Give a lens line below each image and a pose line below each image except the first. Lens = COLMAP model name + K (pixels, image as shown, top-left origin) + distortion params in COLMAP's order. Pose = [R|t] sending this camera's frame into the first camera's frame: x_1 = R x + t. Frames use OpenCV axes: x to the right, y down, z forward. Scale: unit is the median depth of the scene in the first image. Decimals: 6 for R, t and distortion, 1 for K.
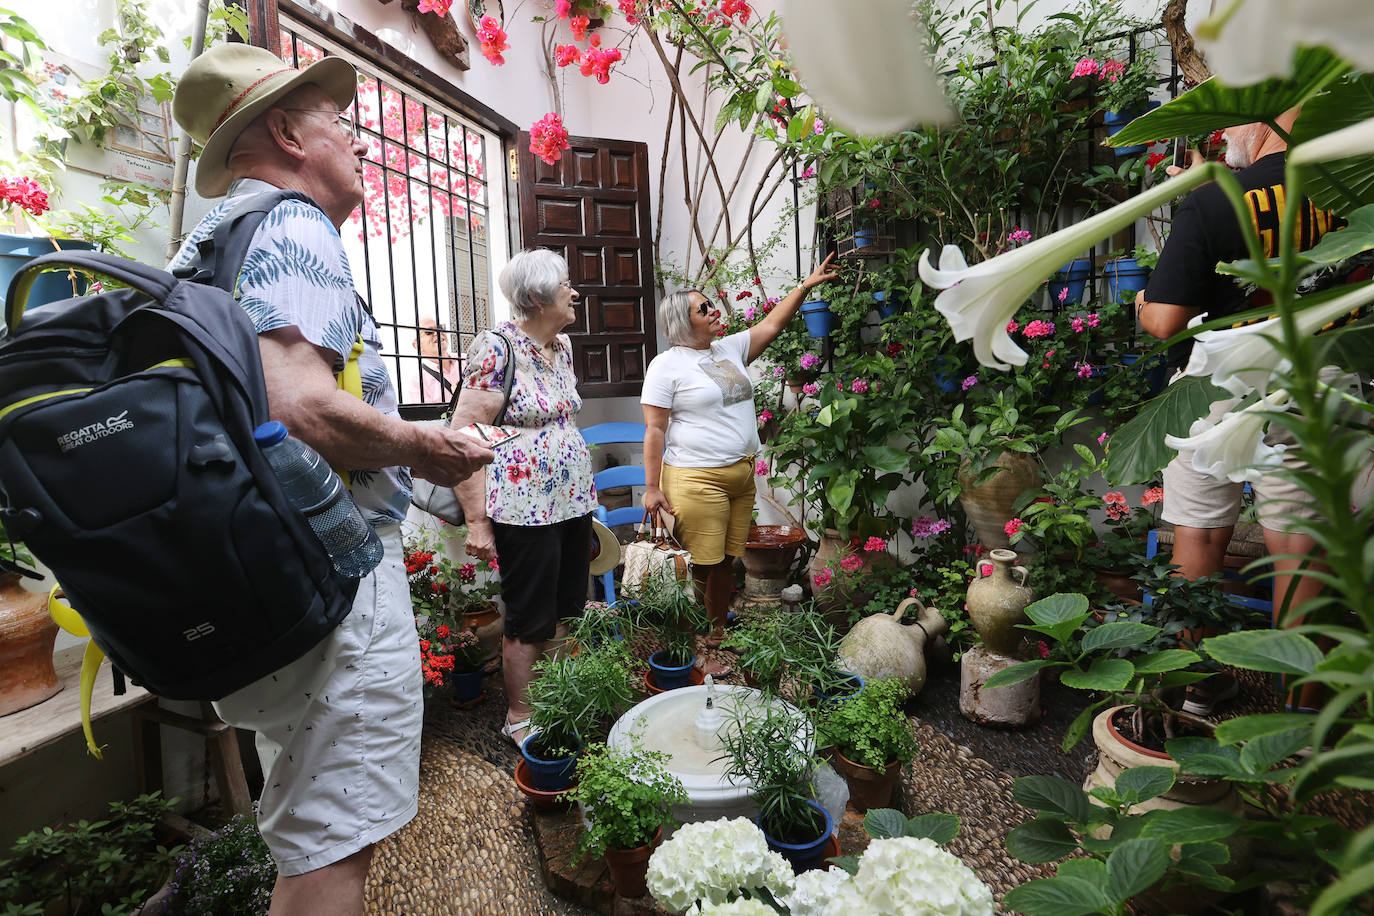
lens RADIAL K [[637.4, 0, 684.3], [0, 637.4, 444.6], [0, 0, 1]] dist [-0.061772, 0.028733]
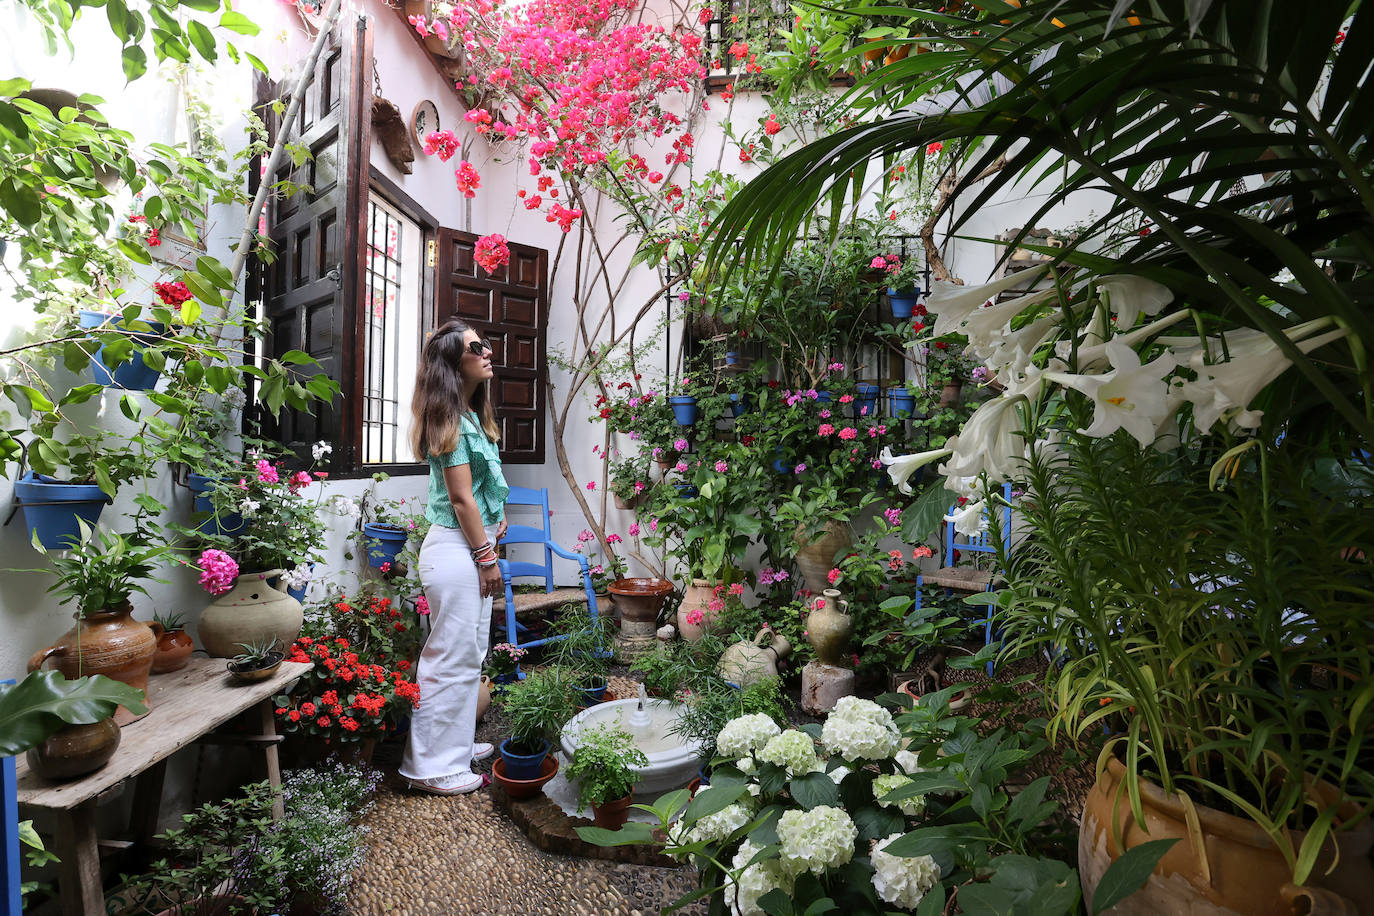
lens RADIAL K [[637.4, 0, 684.3], [0, 637.4, 444.6], [0, 0, 1]] dist [-0.061772, 0.028733]
pose [[0.949498, 0.058124, 0.308342, -0.213942], [-0.027387, 0.994294, -0.103095, -0.001504], [-0.312575, 0.089444, 0.945673, -0.225412]]
